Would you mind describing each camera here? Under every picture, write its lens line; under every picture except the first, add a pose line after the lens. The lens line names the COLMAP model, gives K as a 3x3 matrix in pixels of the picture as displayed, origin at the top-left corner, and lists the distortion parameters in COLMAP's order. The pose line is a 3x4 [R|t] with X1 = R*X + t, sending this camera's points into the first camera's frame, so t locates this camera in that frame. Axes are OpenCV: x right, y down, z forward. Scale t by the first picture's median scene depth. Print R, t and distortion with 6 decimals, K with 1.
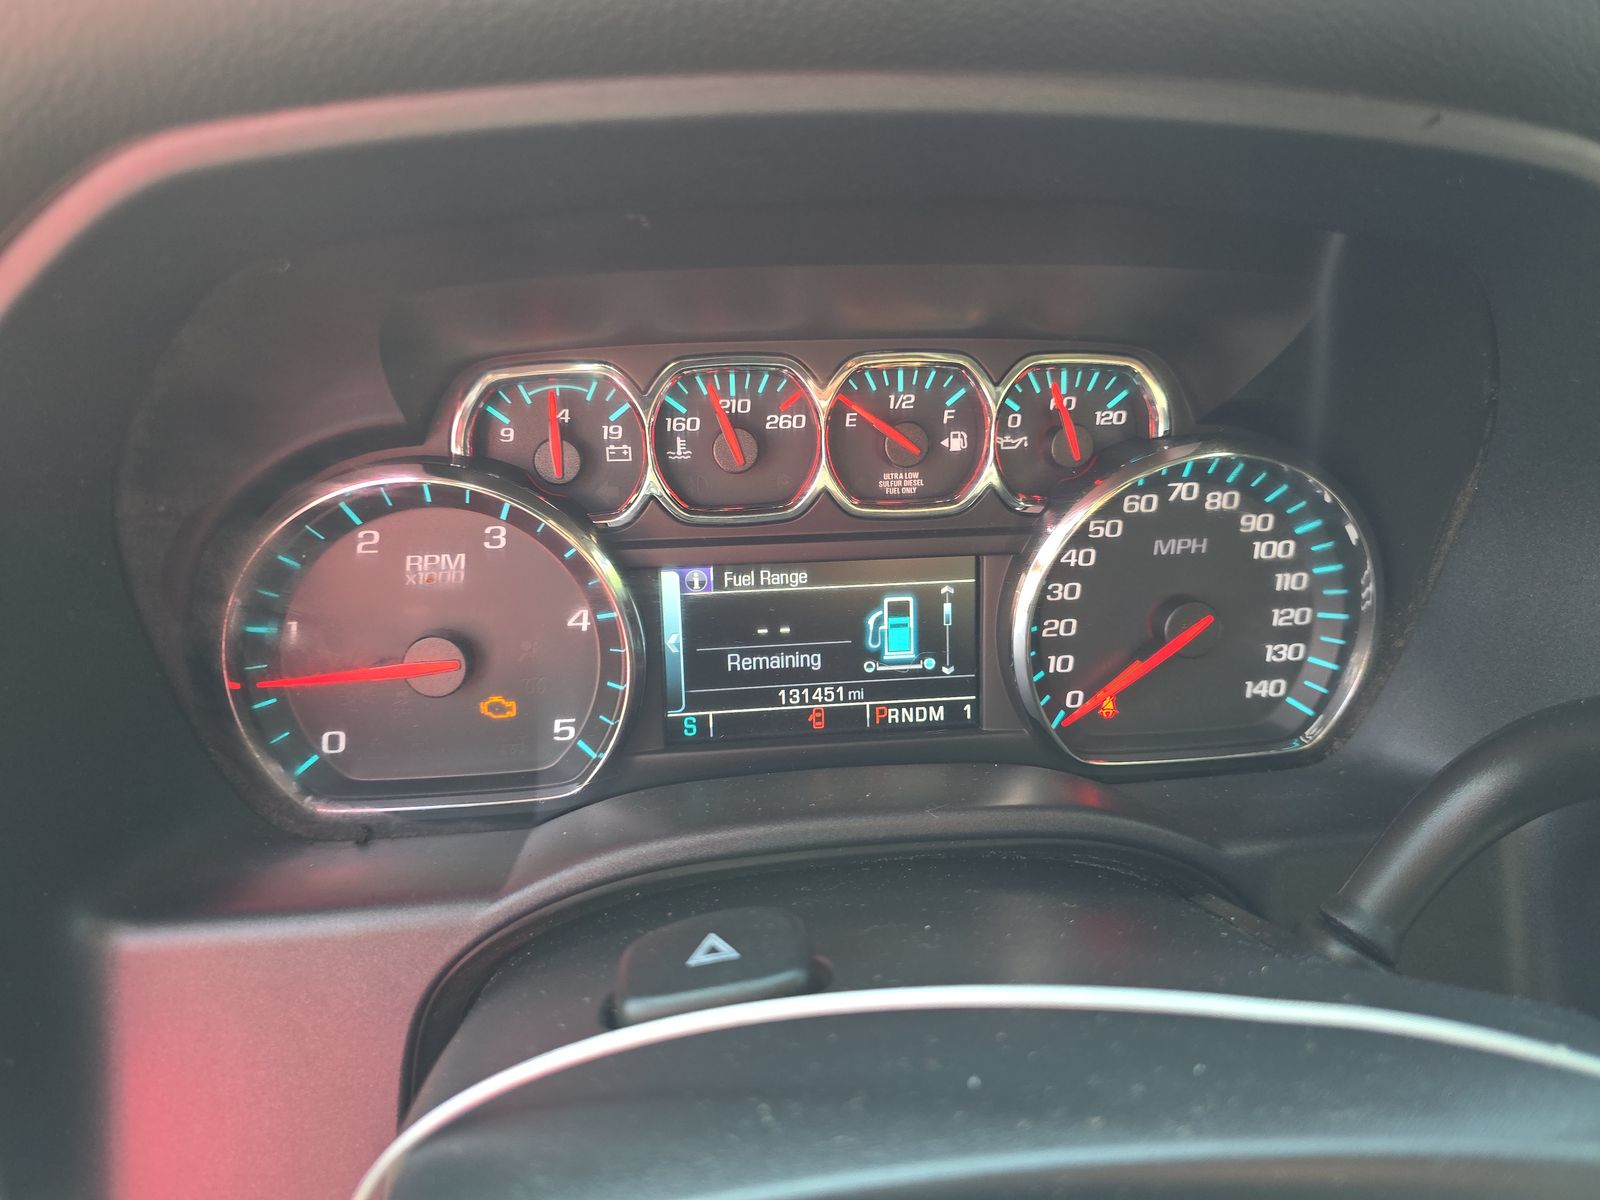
lens RADIAL K [[1107.6, 0, 796.5], [0, 1107.6, 593.8], [0, 0, 1]] dist [0.020610, -0.001307]
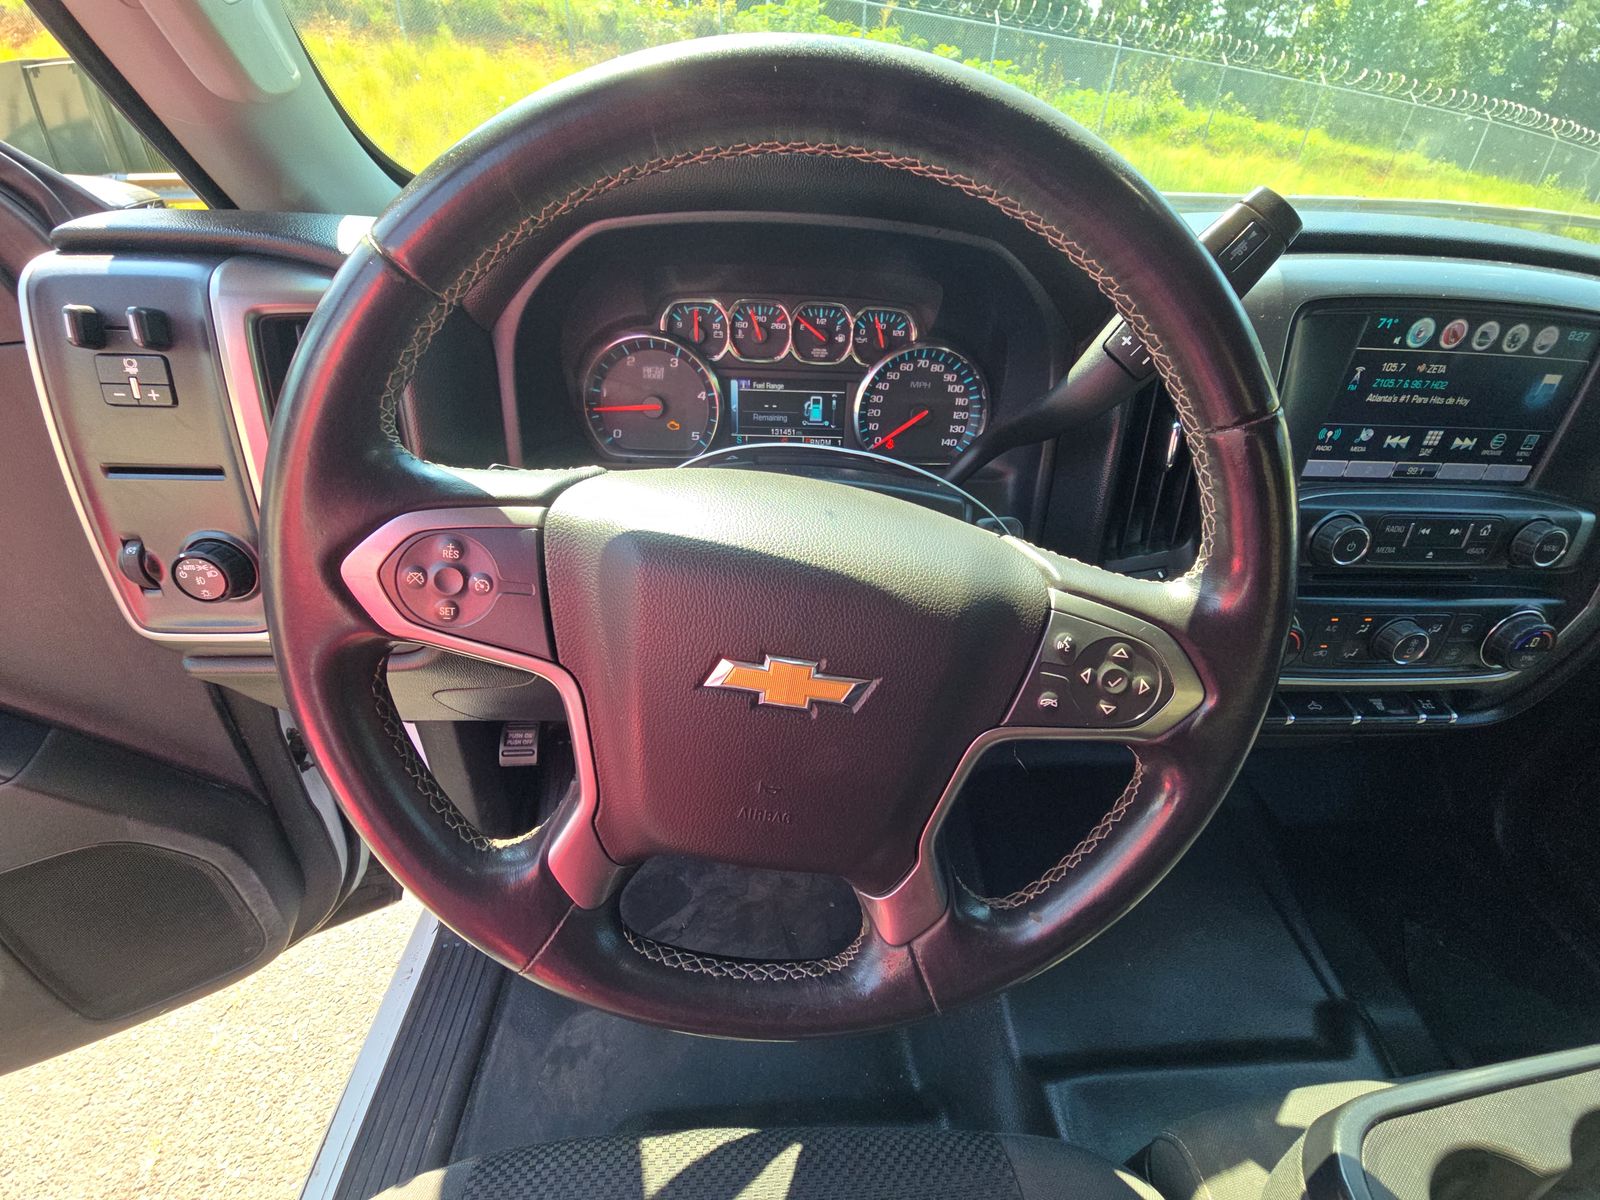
lens RADIAL K [[659.5, 0, 797.3], [0, 659.5, 604.3], [0, 0, 1]] dist [0.004587, -0.003264]
pose [[0.995855, 0.079167, -0.044781, 0.165325], [-0.069723, 0.980620, 0.183094, 0.220149], [0.058408, -0.179213, 0.982075, -0.741737]]
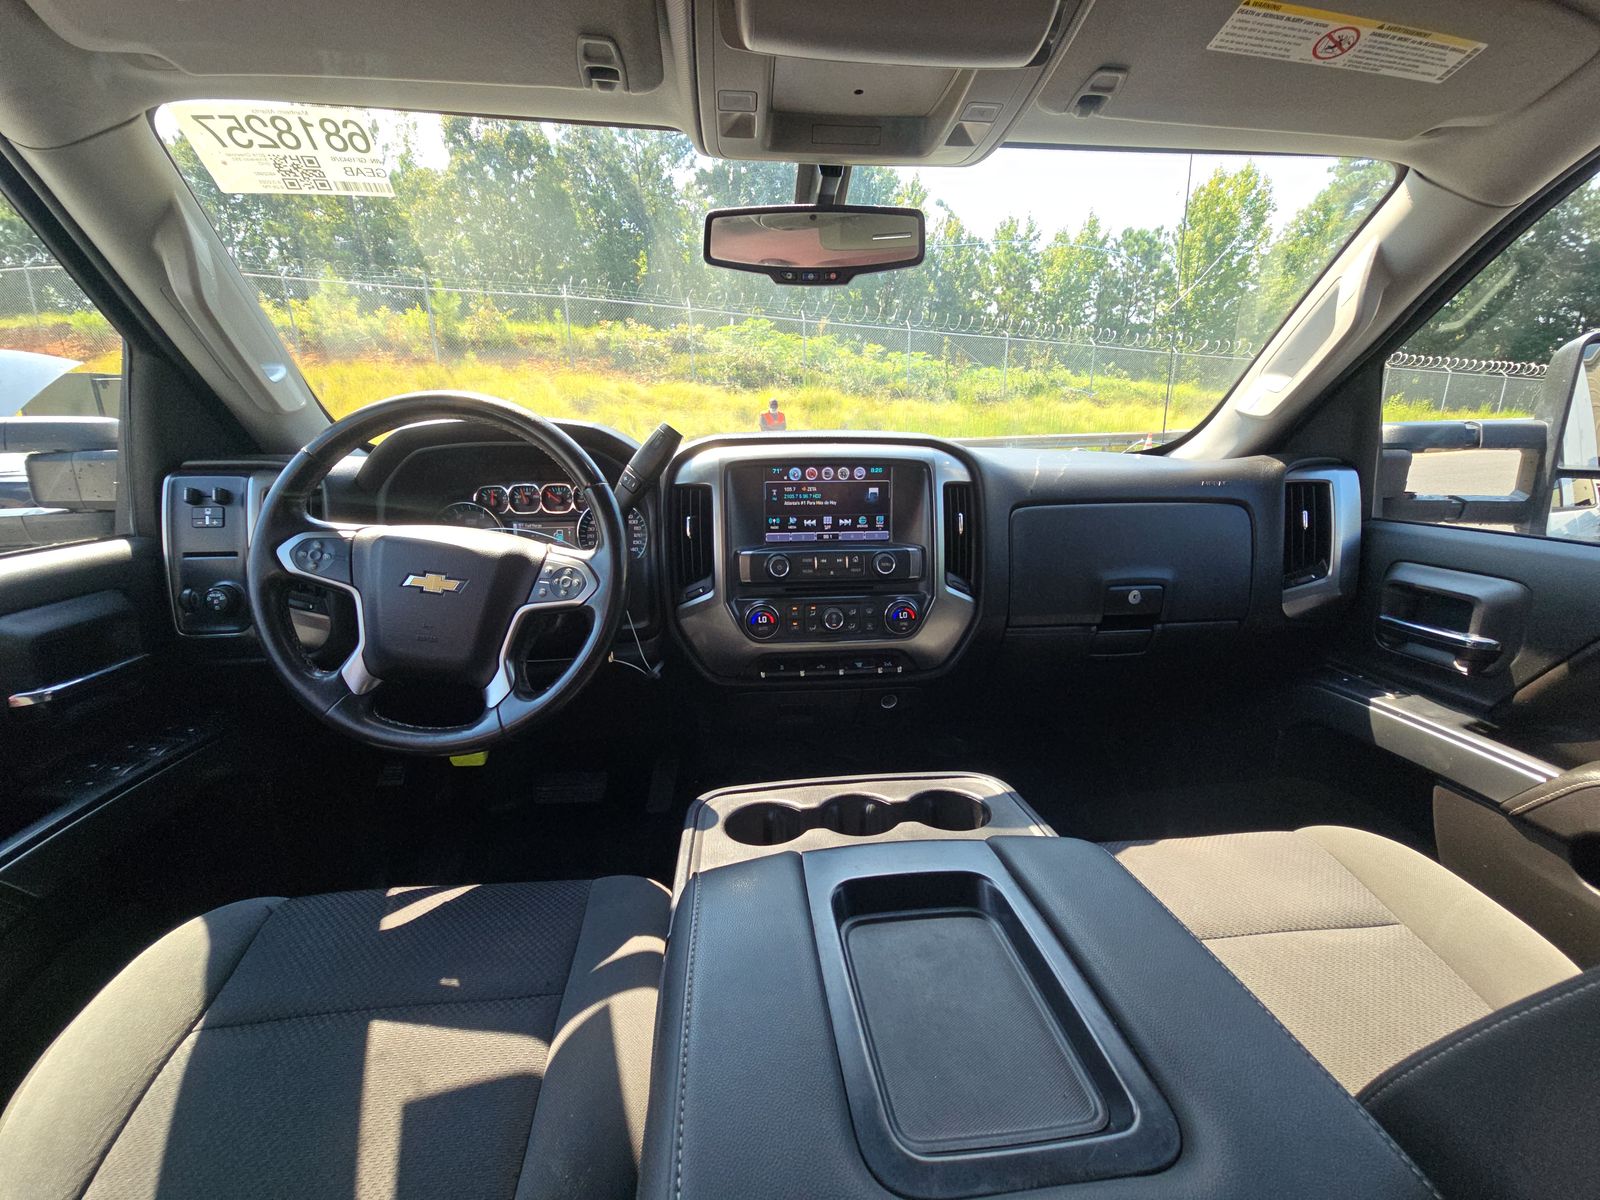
lens RADIAL K [[659.5, 0, 800.6], [0, 659.5, 607.6], [0, 0, 1]] dist [0.004587, -0.003264]
pose [[0.999072, -0.002048, -0.043031, 1.414912], [-0.004124, 0.989738, -0.142836, 0.836640], [0.042882, 0.142881, 0.988810, -2.064805]]
